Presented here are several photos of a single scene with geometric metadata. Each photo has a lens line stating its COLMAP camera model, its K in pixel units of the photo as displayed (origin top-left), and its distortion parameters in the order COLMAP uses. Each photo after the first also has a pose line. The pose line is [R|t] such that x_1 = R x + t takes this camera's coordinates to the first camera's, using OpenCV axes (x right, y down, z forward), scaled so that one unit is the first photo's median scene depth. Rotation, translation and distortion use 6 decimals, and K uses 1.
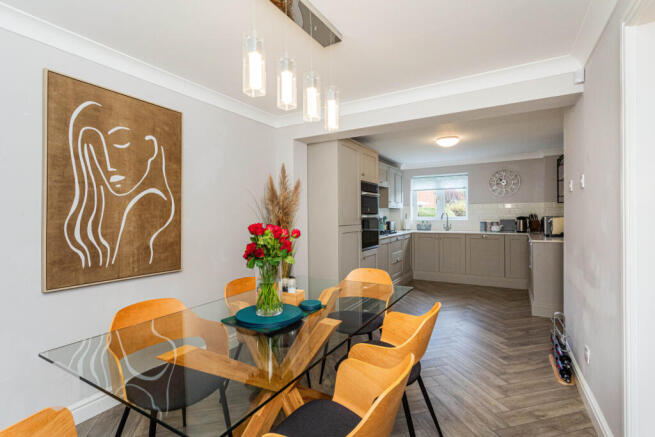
lens RADIAL K [[316.2, 0, 328.2], [0, 316.2, 217.2], [0, 0, 1]] dist [-0.006115, -0.000546]
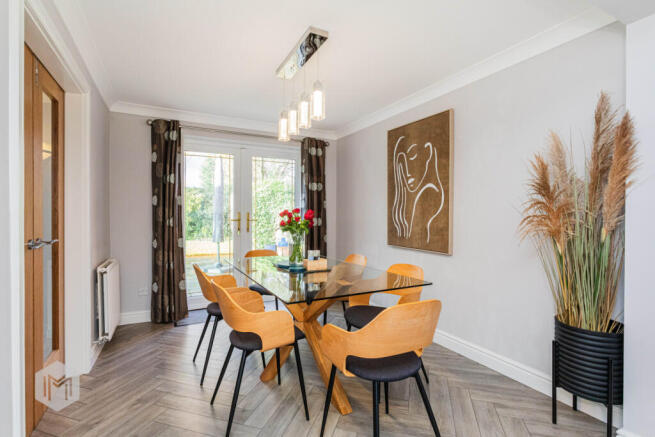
lens RADIAL K [[315.1, 0, 327.6], [0, 315.1, 214.6], [0, 0, 1]] dist [-0.000948, -0.000103]
pose [[-0.509814, 0.009837, -0.860229, 0.768007], [0.001639, 0.999944, 0.010463, 0.020314], [0.860283, 0.003924, -0.509801, 1.338176]]
